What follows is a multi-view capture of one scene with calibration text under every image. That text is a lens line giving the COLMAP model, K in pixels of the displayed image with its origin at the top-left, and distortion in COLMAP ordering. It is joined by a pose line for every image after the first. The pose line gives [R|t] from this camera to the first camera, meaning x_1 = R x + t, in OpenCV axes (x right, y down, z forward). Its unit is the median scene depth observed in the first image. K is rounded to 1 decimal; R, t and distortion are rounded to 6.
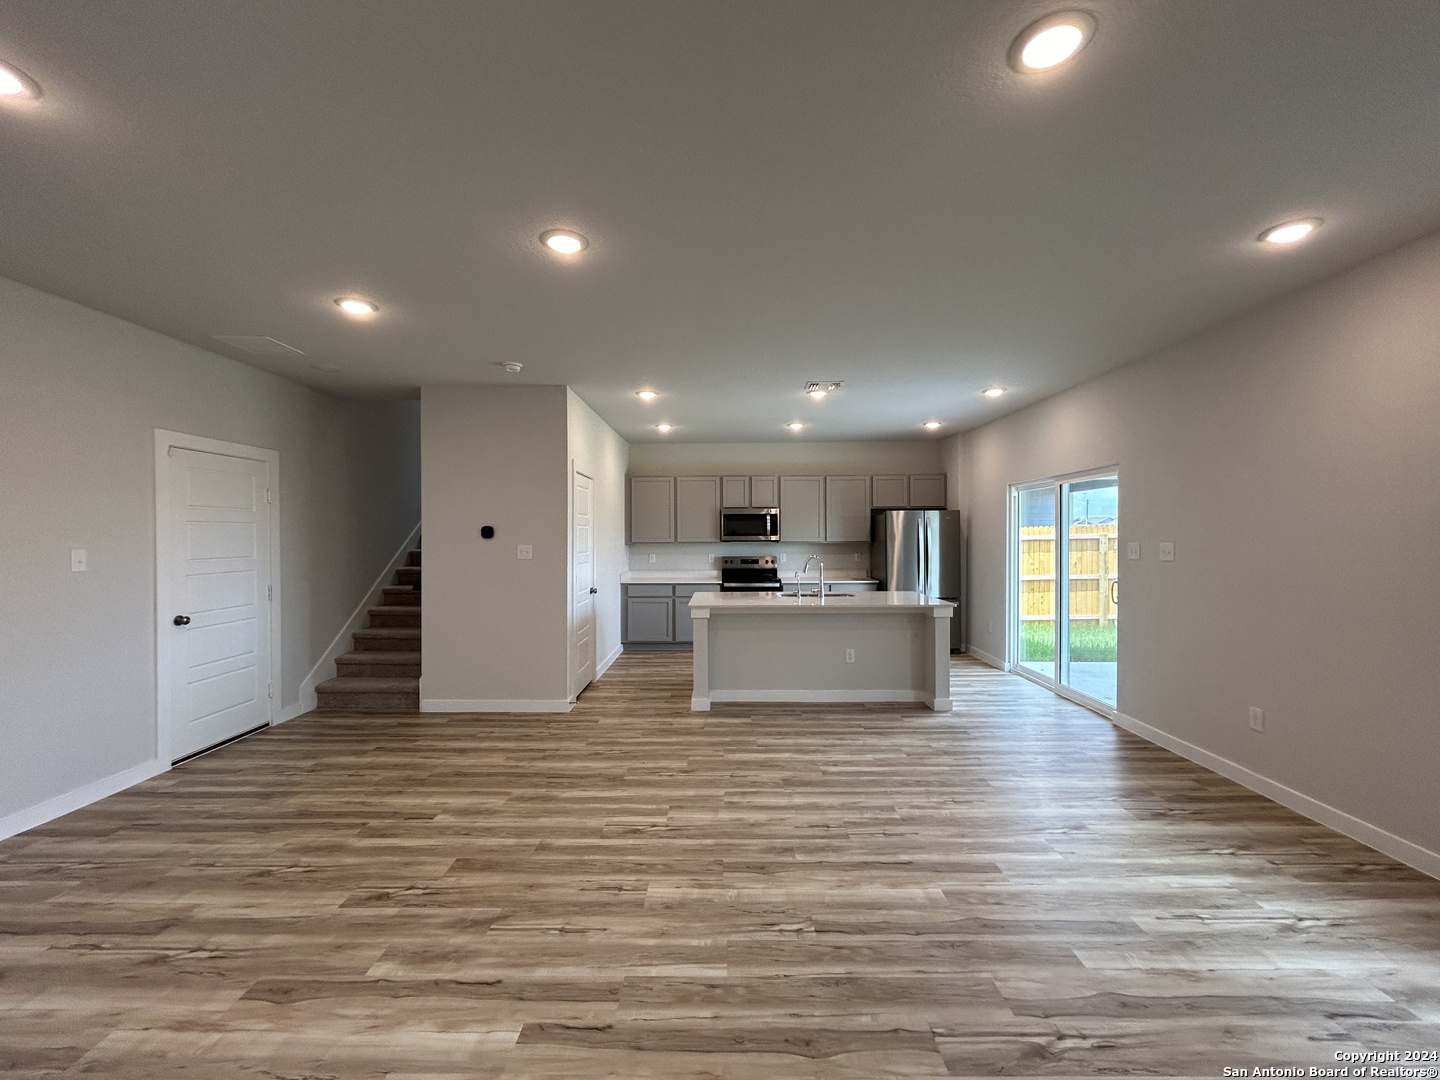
lens RADIAL K [[584.1, 0, 719.4], [0, 584.1, 538.0], [0, 0, 1]] dist [-0.001483, 0.000459]
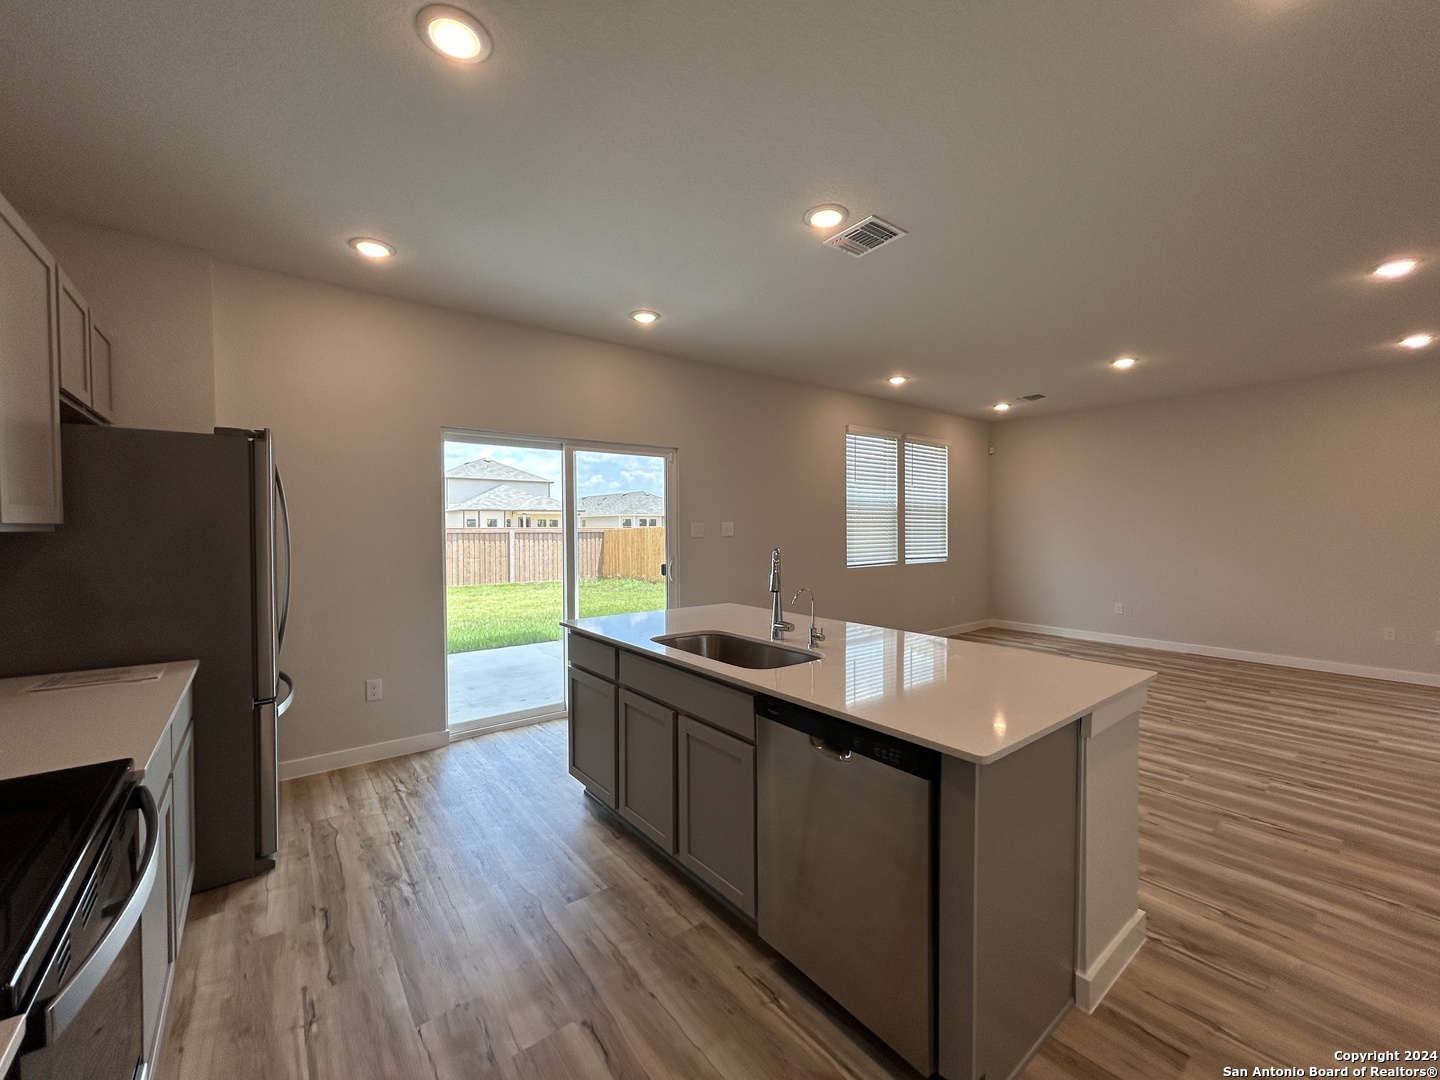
lens RADIAL K [[584.1, 0, 719.2], [0, 584.1, 535.9], [0, 0, 1]] dist [-0.001483, 0.000459]
pose [[-0.623234, -0.007802, 0.781997, -0.188091], [0.008994, 0.999813, 0.017144, 0.015138], [-0.781984, 0.017718, -0.623047, 1.582413]]
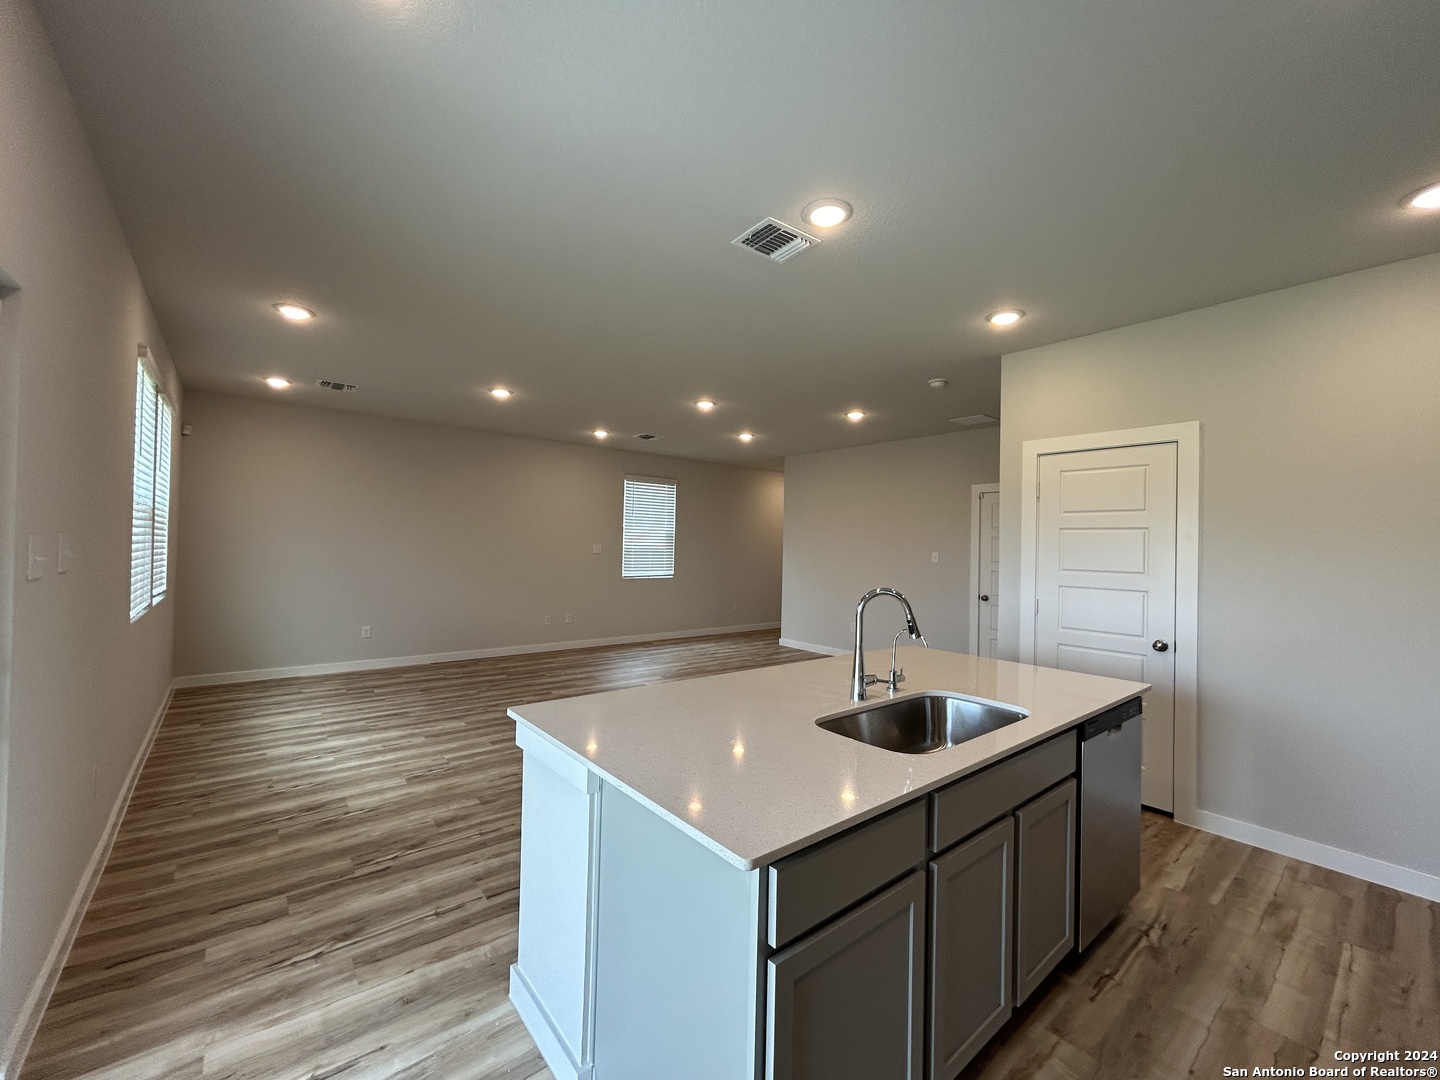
lens RADIAL K [[584.1, 0, 719.9], [0, 584.1, 537.7], [0, 0, 1]] dist [-0.001483, 0.000459]
pose [[-0.767073, -0.023976, -0.641111, 0.582247], [-0.023094, 0.999686, -0.009755, 0.004350], [0.641144, 0.007323, -0.767386, 1.472496]]
